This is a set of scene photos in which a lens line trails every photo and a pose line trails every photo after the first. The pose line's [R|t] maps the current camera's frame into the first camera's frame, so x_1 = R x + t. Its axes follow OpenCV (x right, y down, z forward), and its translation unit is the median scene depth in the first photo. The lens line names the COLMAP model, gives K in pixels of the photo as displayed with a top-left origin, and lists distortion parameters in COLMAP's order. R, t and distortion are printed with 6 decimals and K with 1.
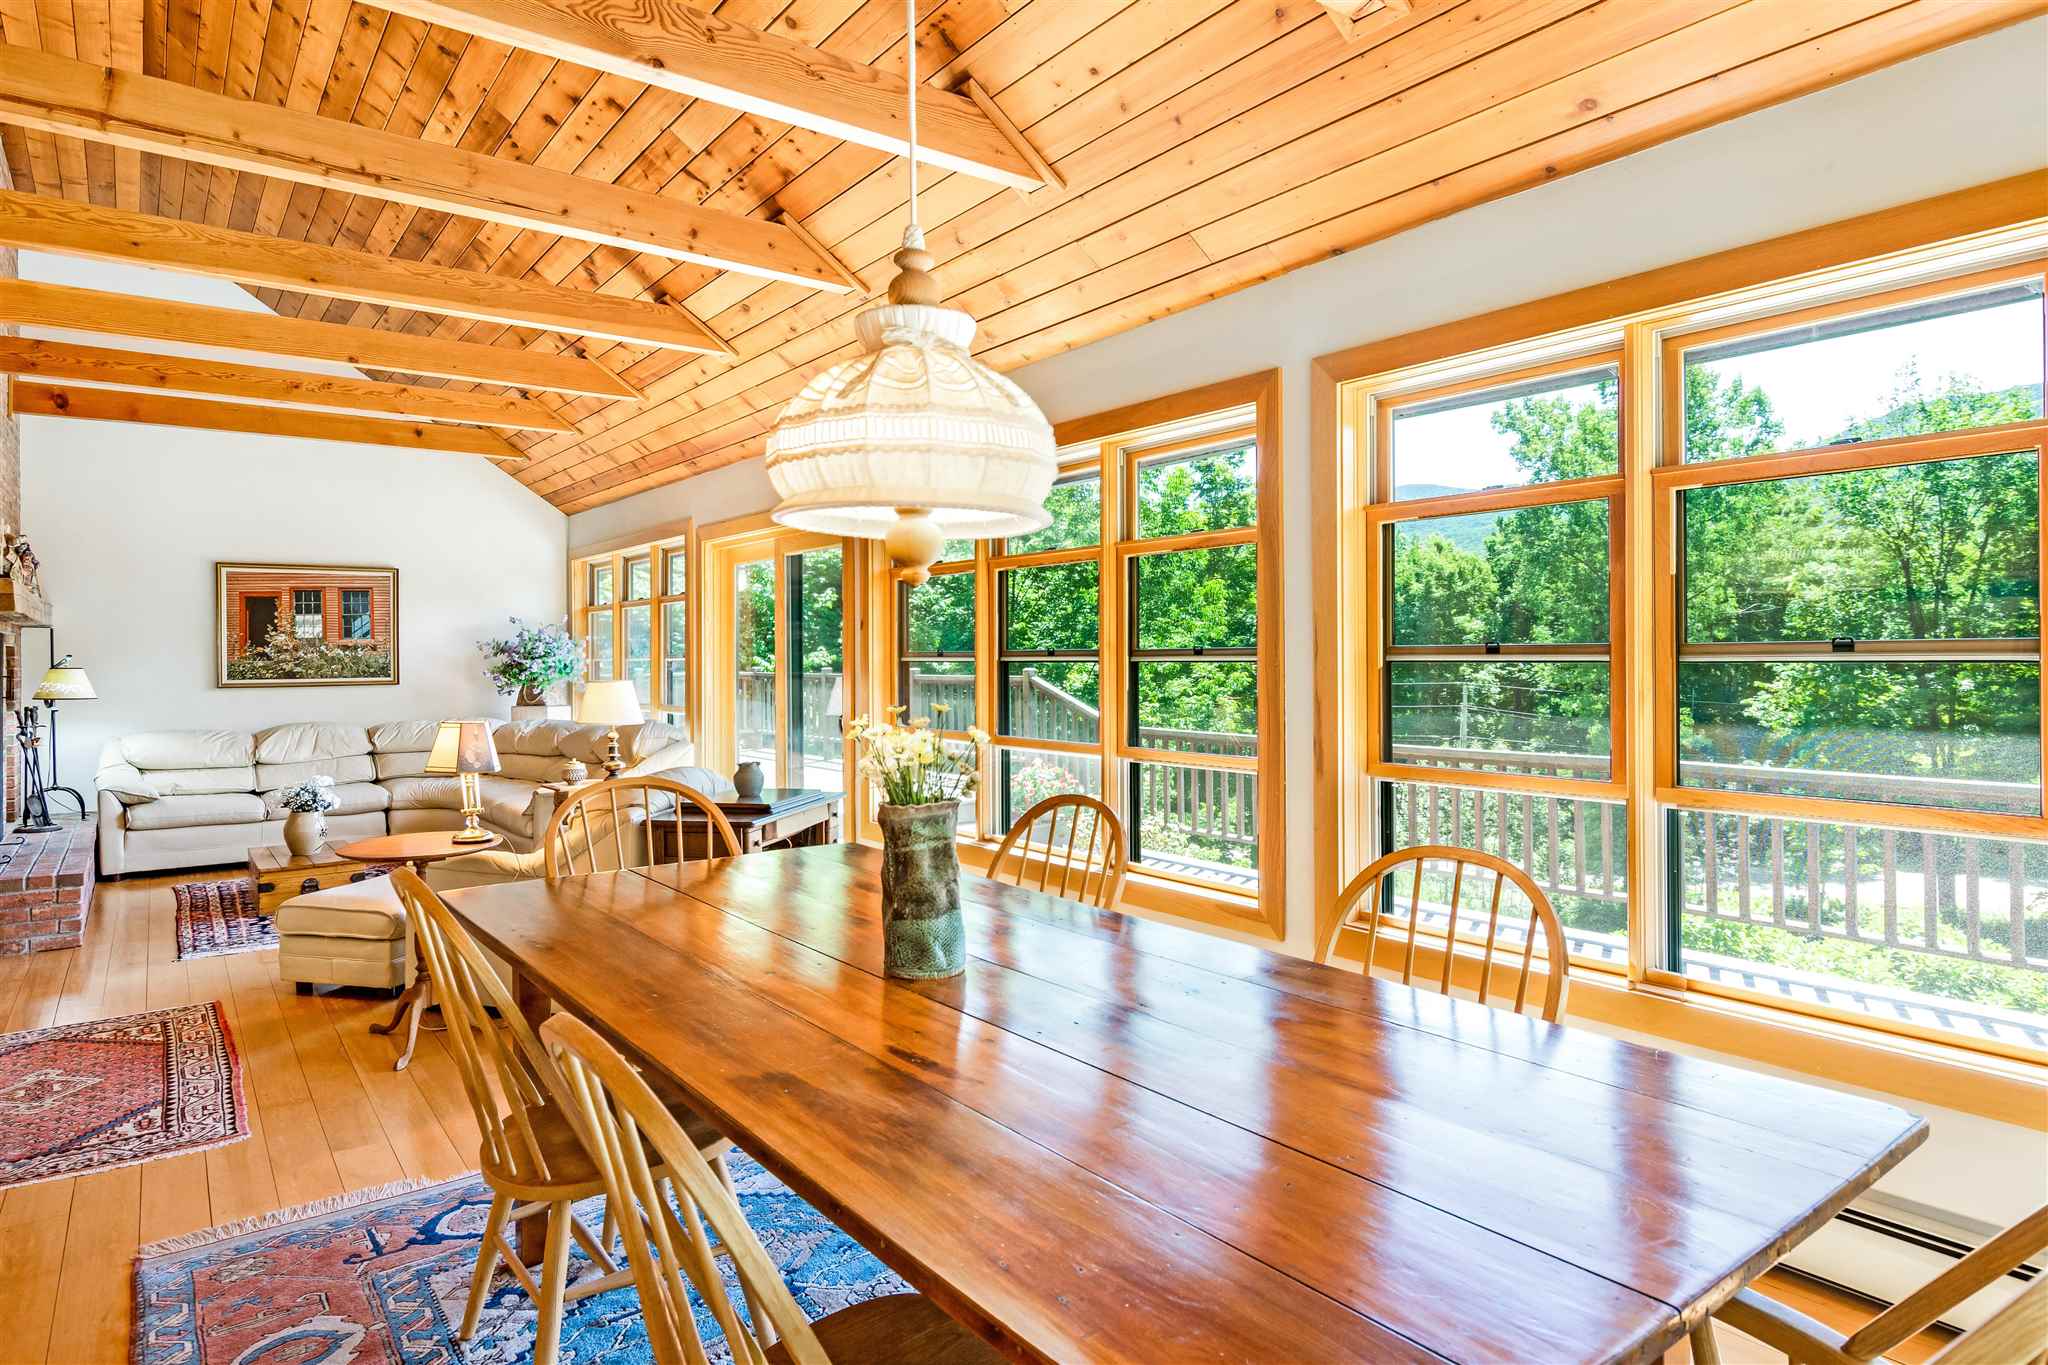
lens RADIAL K [[1159.4, 0, 1021.9], [0, 1159.4, 658.8], [0, 0, 1]] dist [-0.002836, -0.001545]
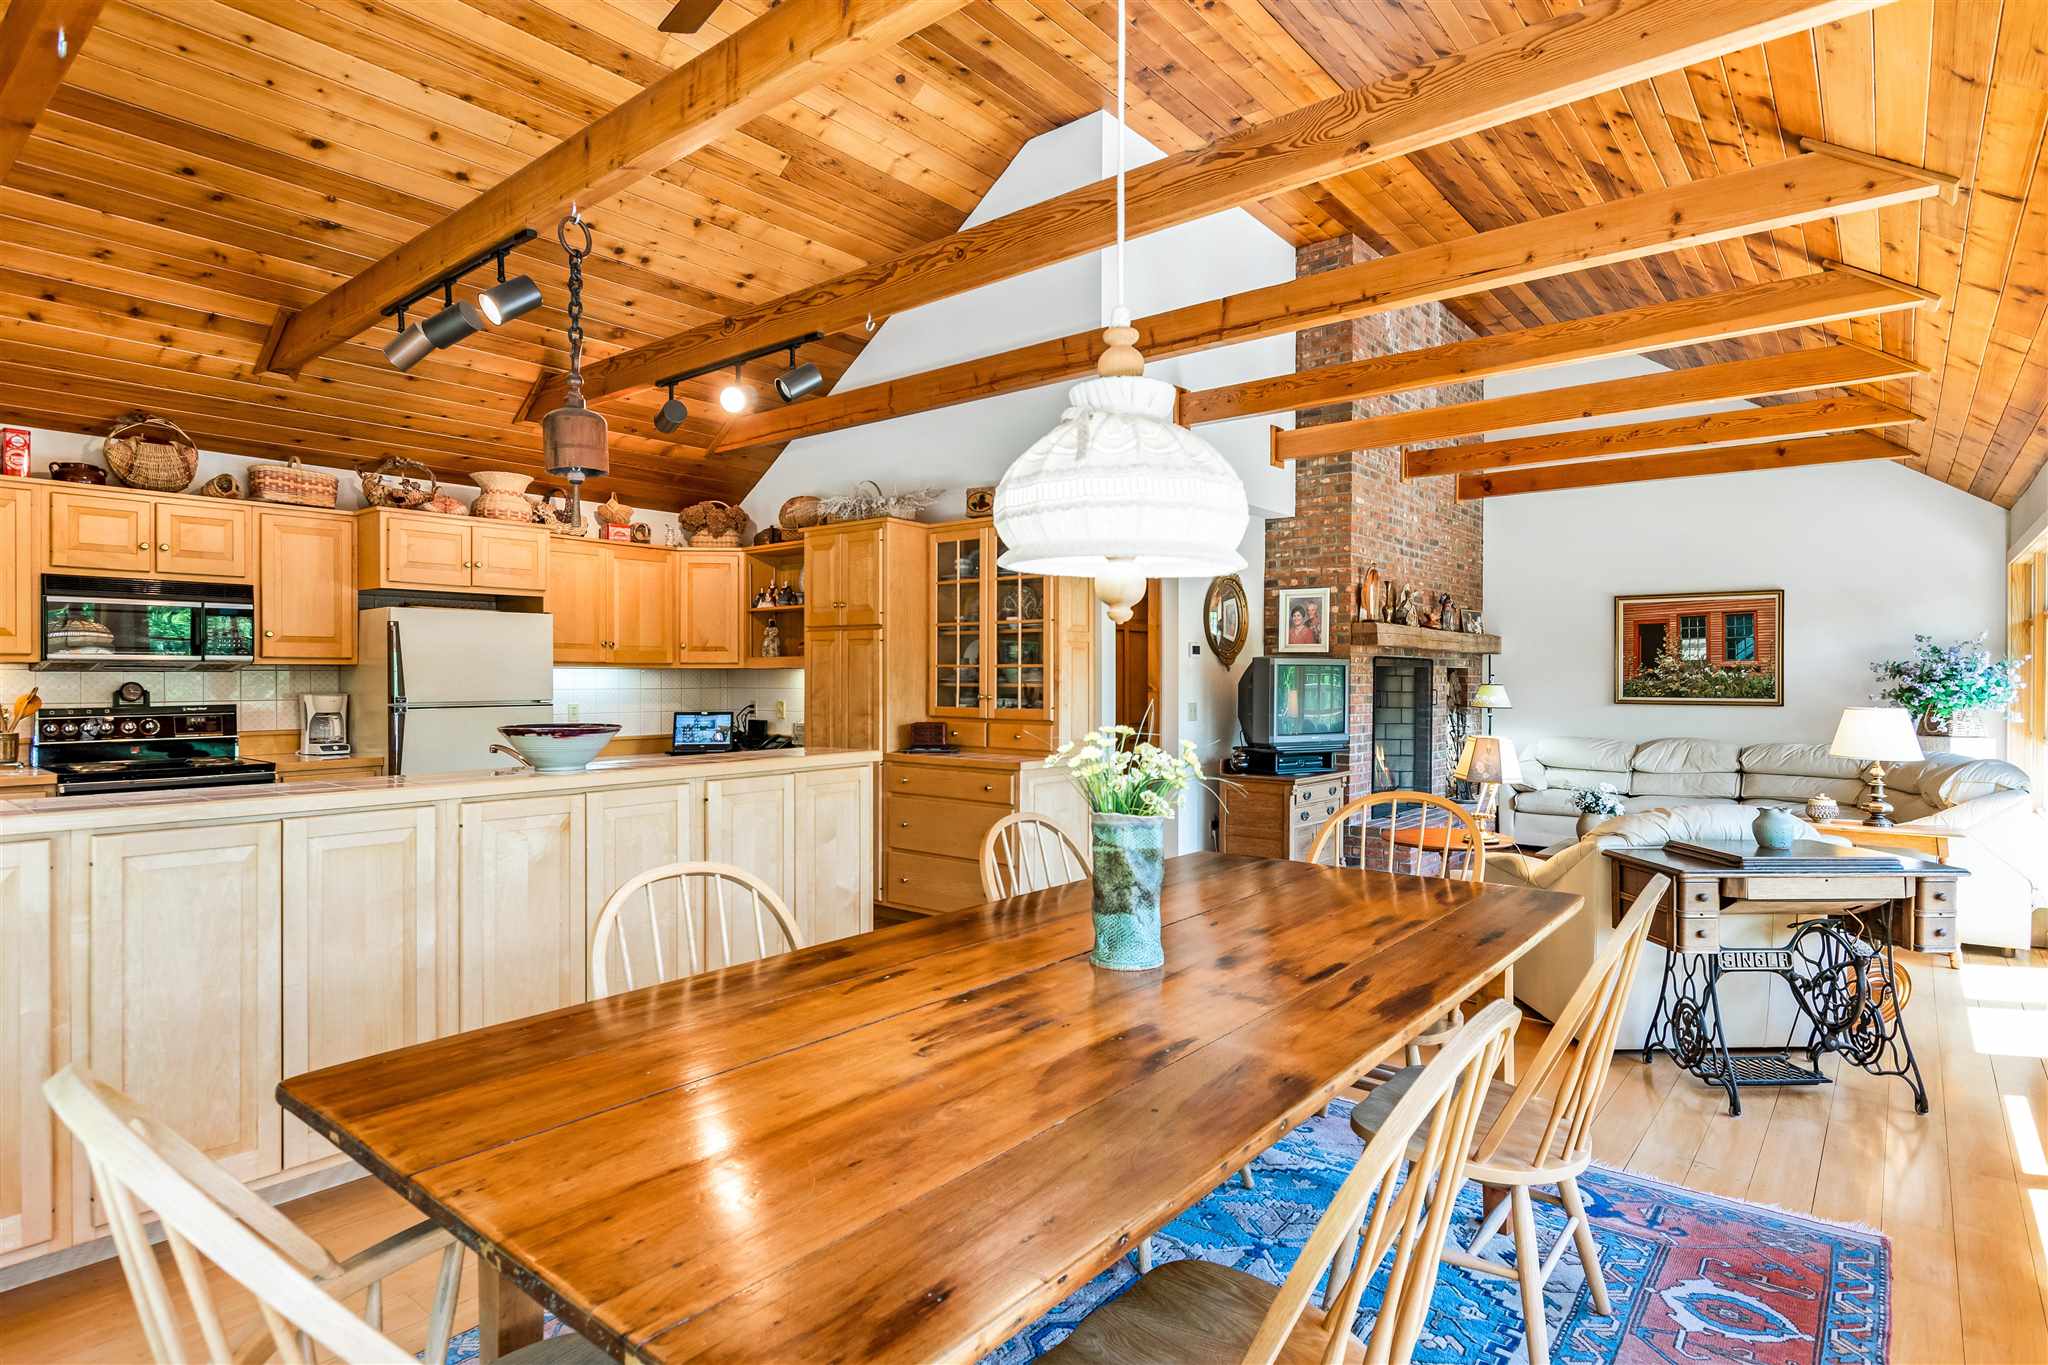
lens RADIAL K [[1069.3, 0, 1013.6], [0, 1069.3, 679.0], [0, 0, 1]] dist [-0.007475, -0.001370]
pose [[0.230217, 0.010147, -0.973086, 0.210530], [-0.008420, 0.999929, 0.008435, -0.003387], [0.973103, 0.006251, 0.230286, 0.152786]]
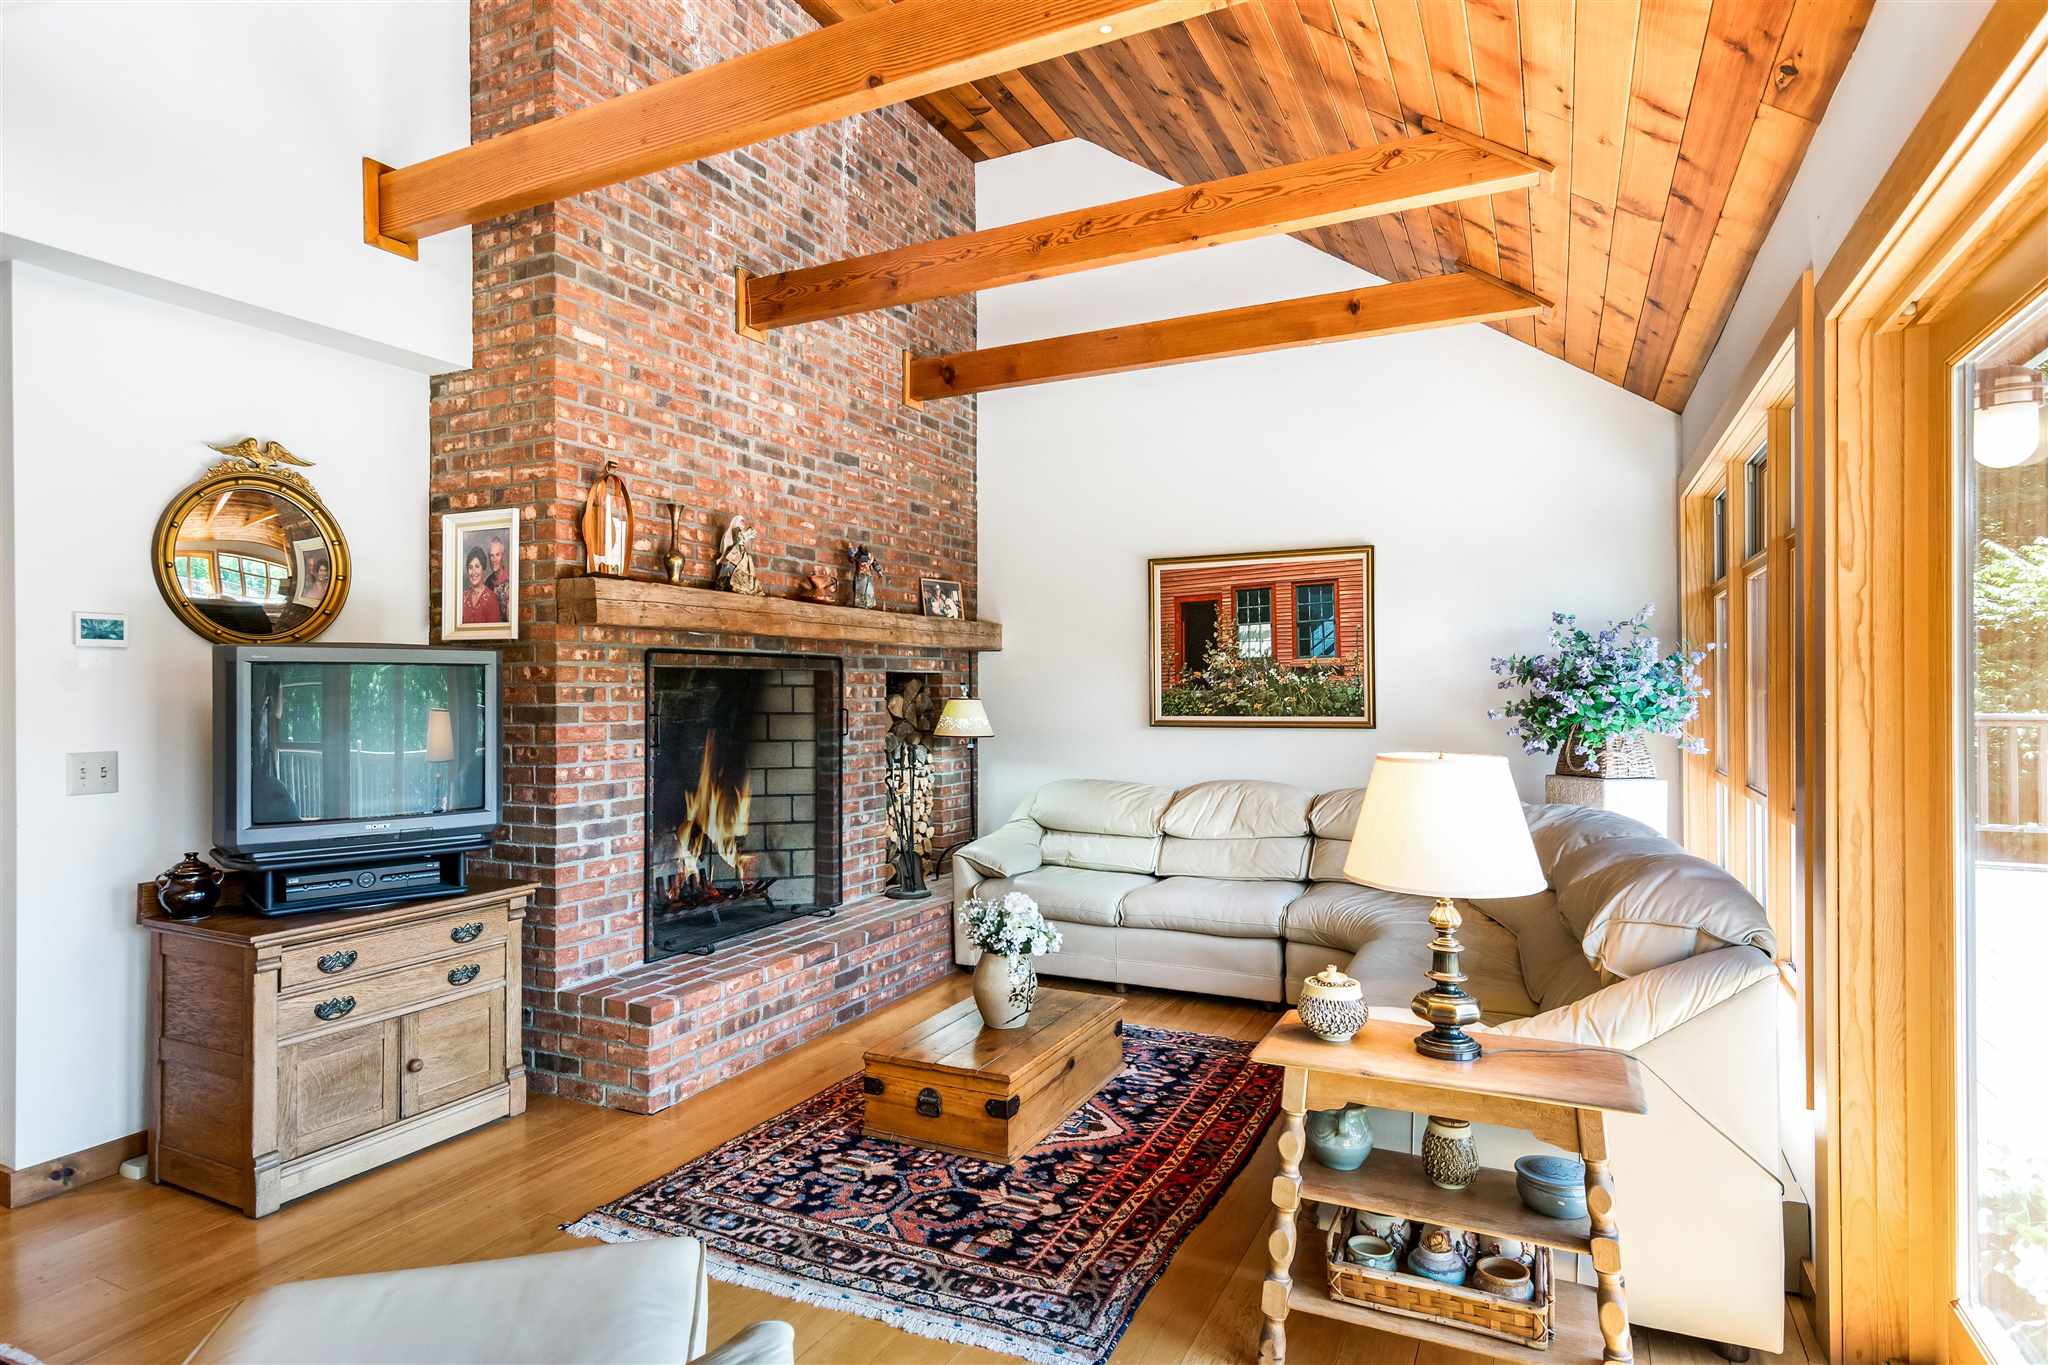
lens RADIAL K [[1090.2, 0, 1011.4], [0, 1090.2, 682.6], [0, 0, 1]] dist [0.002316, -0.000093]
pose [[0.444212, -0.001237, -0.895921, -0.097365], [-0.000728, 0.999998, -0.001741, -0.001706], [0.895922, 0.001425, 0.444210, 0.586295]]
